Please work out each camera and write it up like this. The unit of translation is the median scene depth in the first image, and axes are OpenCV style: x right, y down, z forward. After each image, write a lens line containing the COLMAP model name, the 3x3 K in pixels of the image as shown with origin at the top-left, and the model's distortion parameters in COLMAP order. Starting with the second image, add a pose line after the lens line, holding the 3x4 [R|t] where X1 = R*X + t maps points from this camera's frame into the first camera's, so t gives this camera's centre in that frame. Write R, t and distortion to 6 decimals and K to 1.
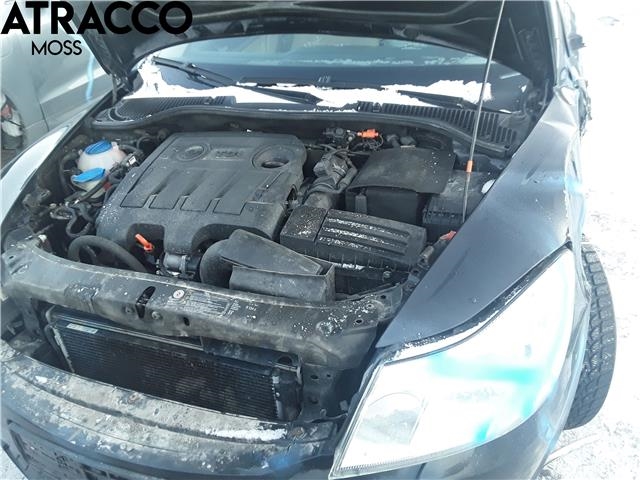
lens RADIAL K [[492.6, 0, 320.7], [0, 492.6, 242.3], [0, 0, 1]] dist [0.000285, 0.000609]
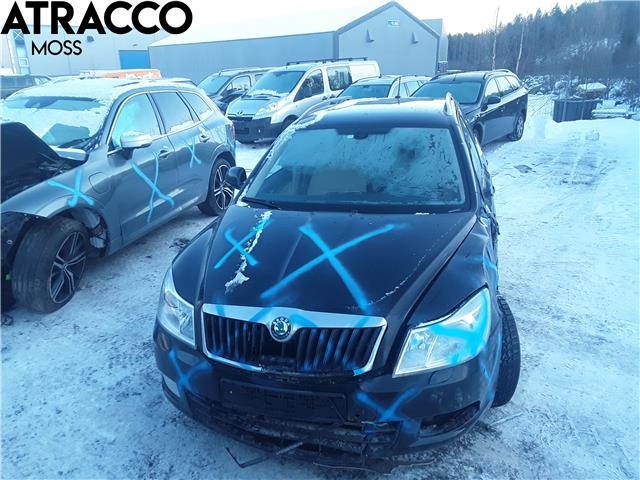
lens RADIAL K [[492.6, 0, 318.9], [0, 492.6, 239.1], [0, 0, 1]] dist [0.000285, 0.000609]
pose [[0.996169, 0.006879, 0.087173, -0.274105], [0.015647, 0.966787, -0.255105, 0.225128], [-0.086032, 0.255492, 0.962976, -0.698201]]
